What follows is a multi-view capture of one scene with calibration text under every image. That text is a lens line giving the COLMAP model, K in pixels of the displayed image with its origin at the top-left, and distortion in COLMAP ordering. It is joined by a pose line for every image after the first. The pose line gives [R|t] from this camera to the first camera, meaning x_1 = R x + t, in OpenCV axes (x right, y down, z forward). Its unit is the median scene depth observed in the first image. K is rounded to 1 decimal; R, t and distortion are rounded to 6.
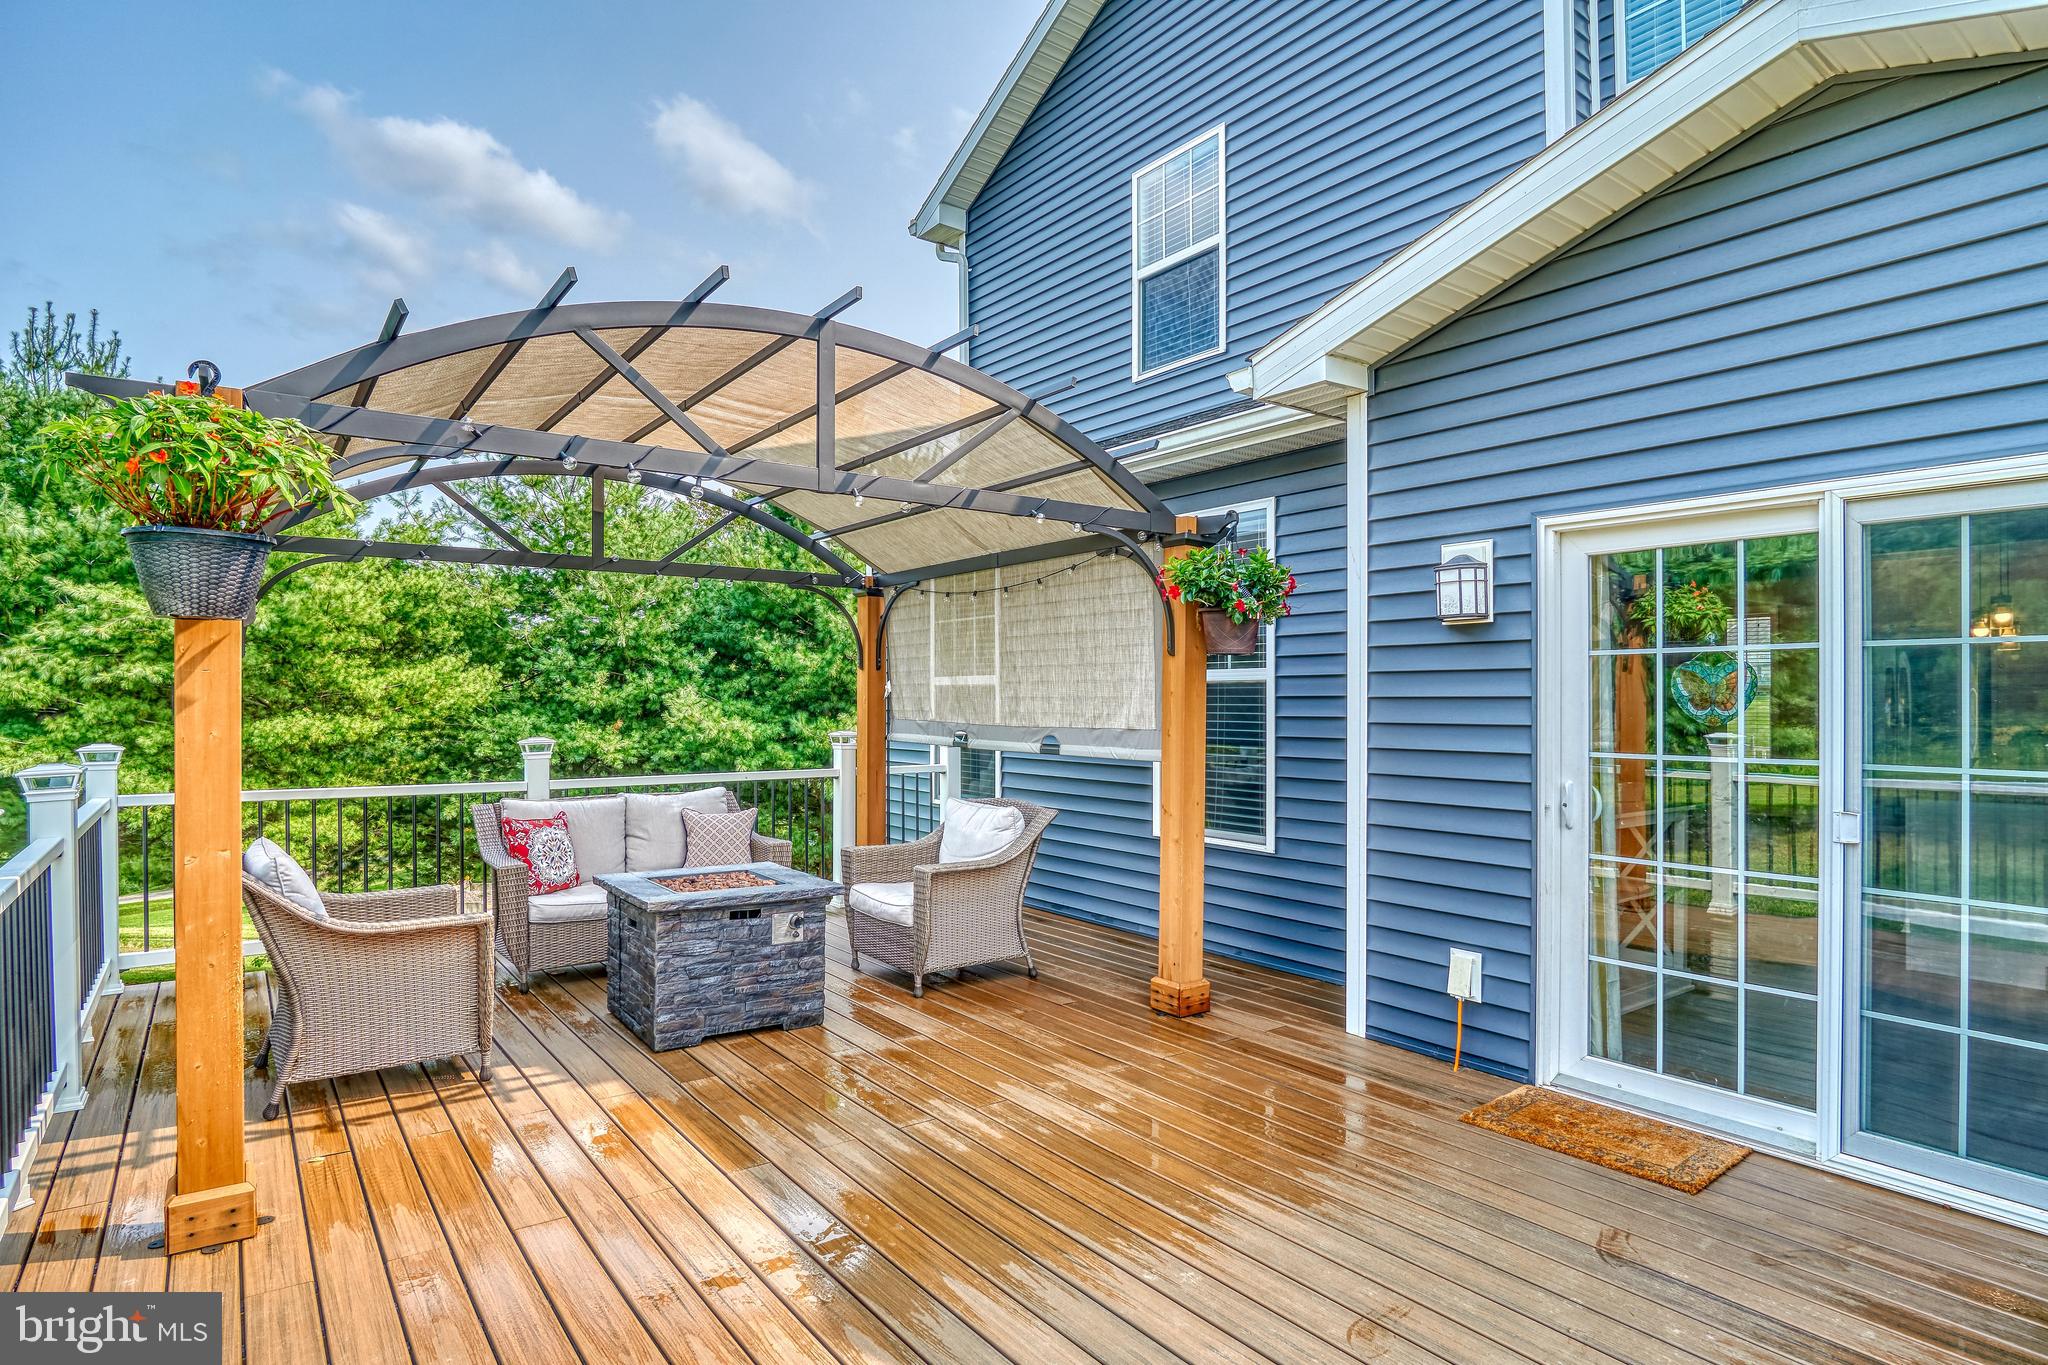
lens RADIAL K [[1088.6, 0, 1011.8], [0, 1088.6, 689.3], [0, 0, 1]] dist [-0.028179, 0.000588]
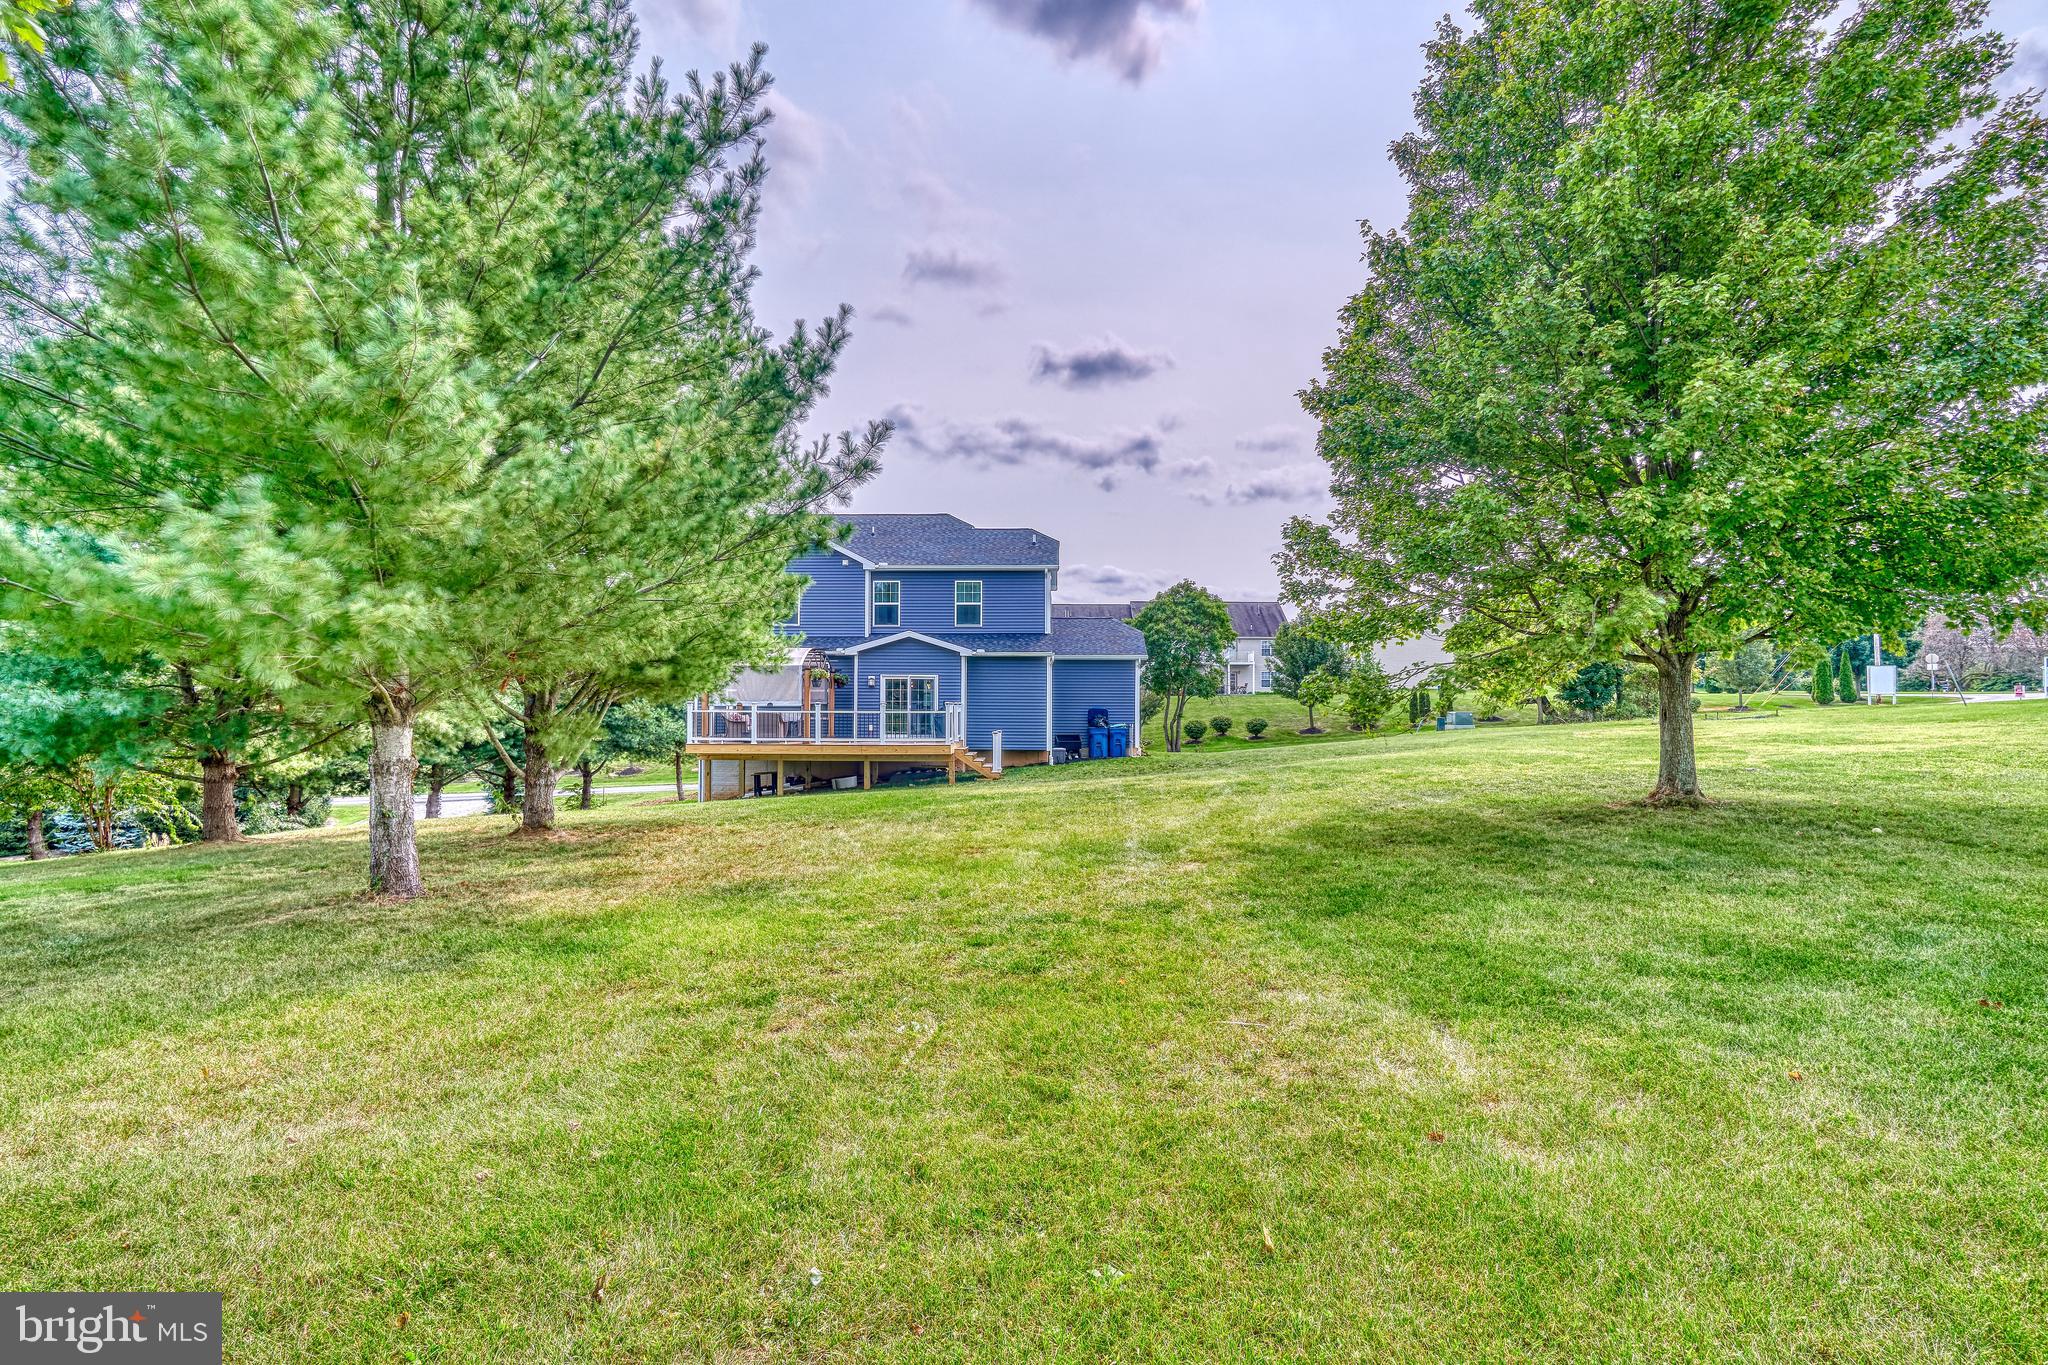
lens RADIAL K [[1088.6, 0, 1011.8], [0, 1088.6, 689.3], [0, 0, 1]] dist [-0.028179, 0.000588]
pose [[0.607720, -0.002563, 0.794147, -5.967426], [-0.004554, 0.999967, 0.006711, -0.103023], [-0.794138, -0.007695, 0.607689, -5.302178]]
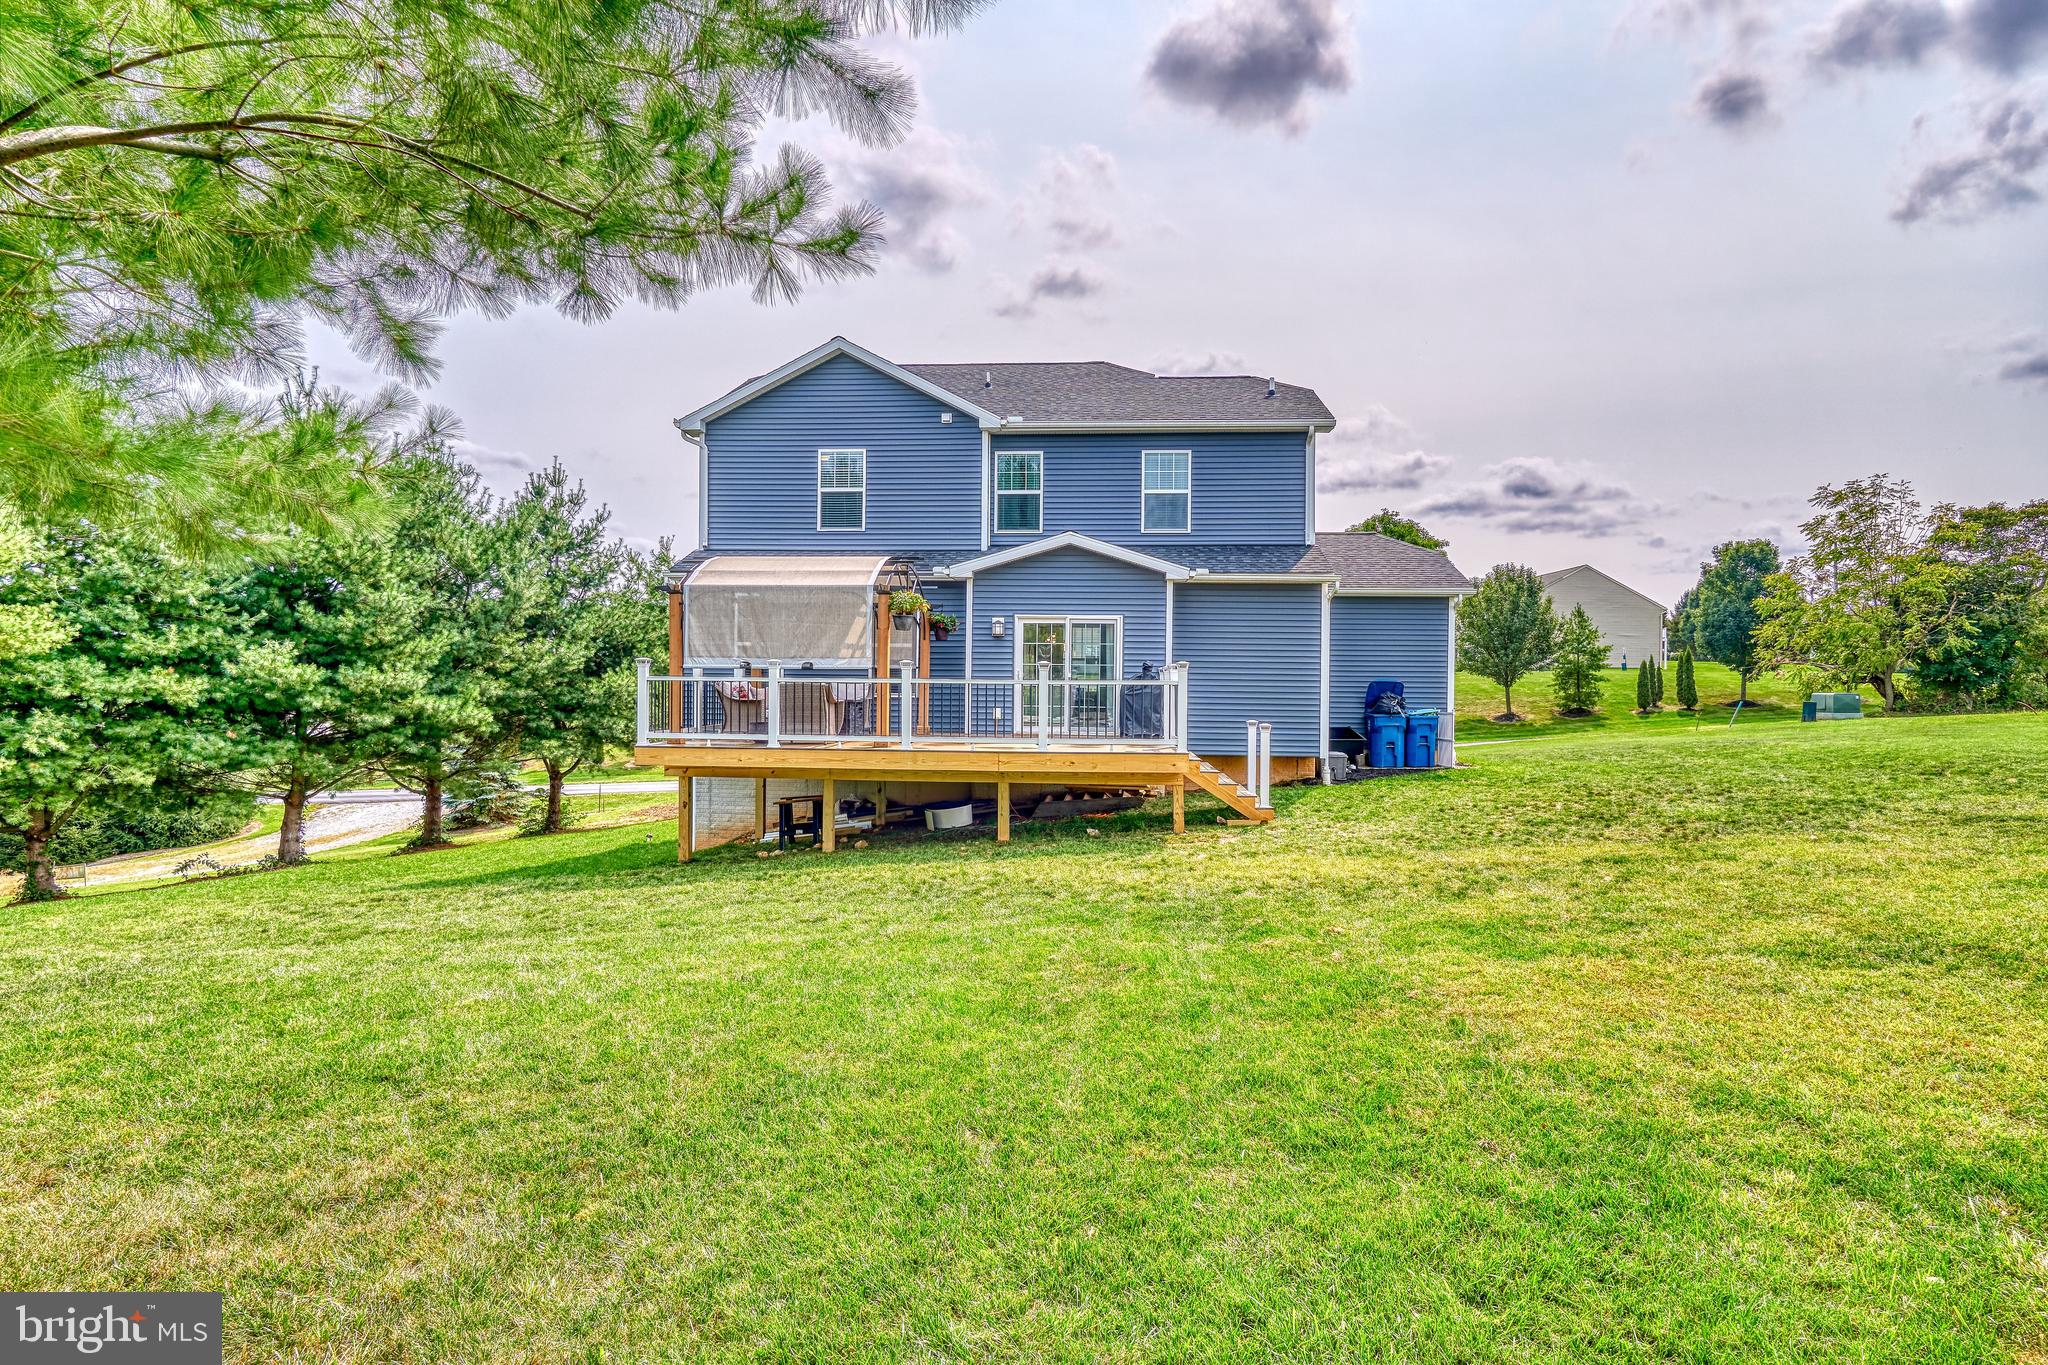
lens RADIAL K [[1088.6, 0, 1011.8], [0, 1088.6, 689.3], [0, 0, 1]] dist [-0.028179, 0.000588]
pose [[0.646188, -0.012804, 0.763070, -3.196581], [-0.009950, 0.999633, 0.025199, 0.049439], [-0.763113, -0.023876, 0.645824, -2.105455]]
